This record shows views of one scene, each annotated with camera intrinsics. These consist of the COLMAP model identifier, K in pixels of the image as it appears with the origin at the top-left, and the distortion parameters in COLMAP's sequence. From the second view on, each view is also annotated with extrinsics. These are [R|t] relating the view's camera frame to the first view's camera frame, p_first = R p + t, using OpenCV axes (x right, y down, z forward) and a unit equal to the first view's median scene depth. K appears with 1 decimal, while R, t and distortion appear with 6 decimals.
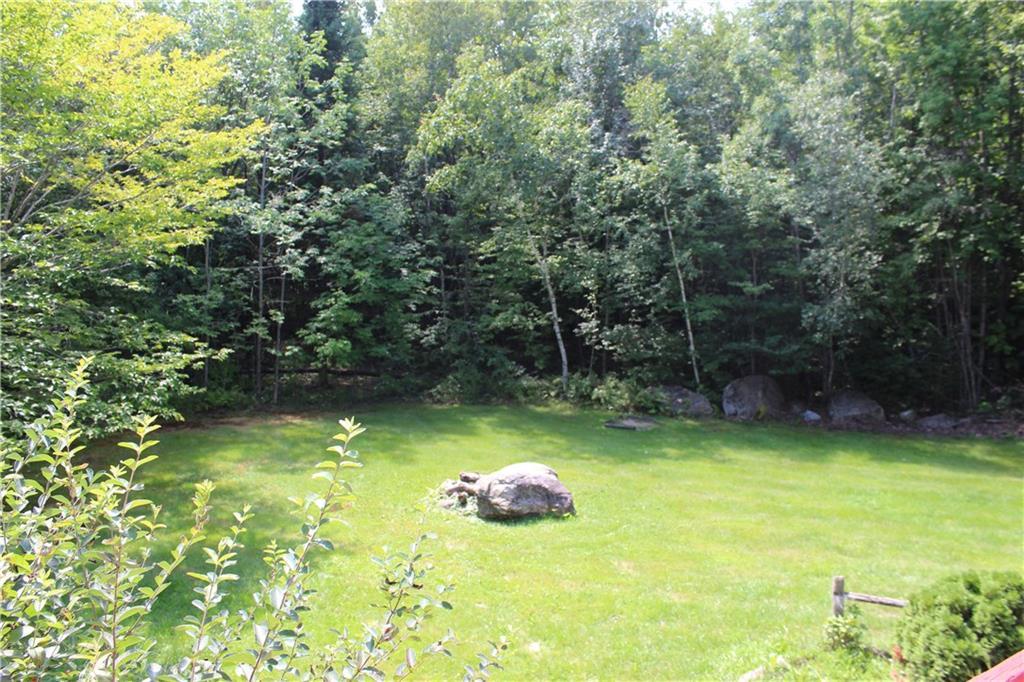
lens RADIAL K [[896.7, 0, 509.7], [0, 896.7, 372.7], [0, 0, 1]] dist [-0.193647, 0.180404]
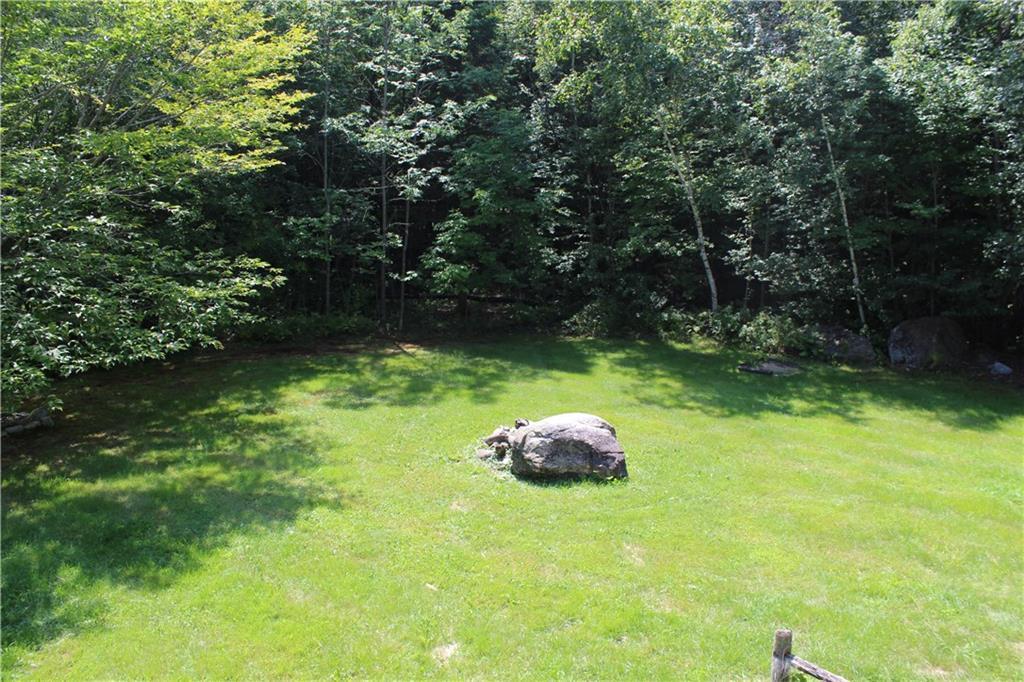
lens RADIAL K [[896.7, 0, 509.7], [0, 896.7, 372.7], [0, 0, 1]] dist [-0.193647, 0.180404]
pose [[0.959565, 0.044403, -0.277964, 0.125811], [-0.020465, 0.995871, 0.088438, -0.008115], [0.280744, -0.079173, 0.956512, 0.106434]]
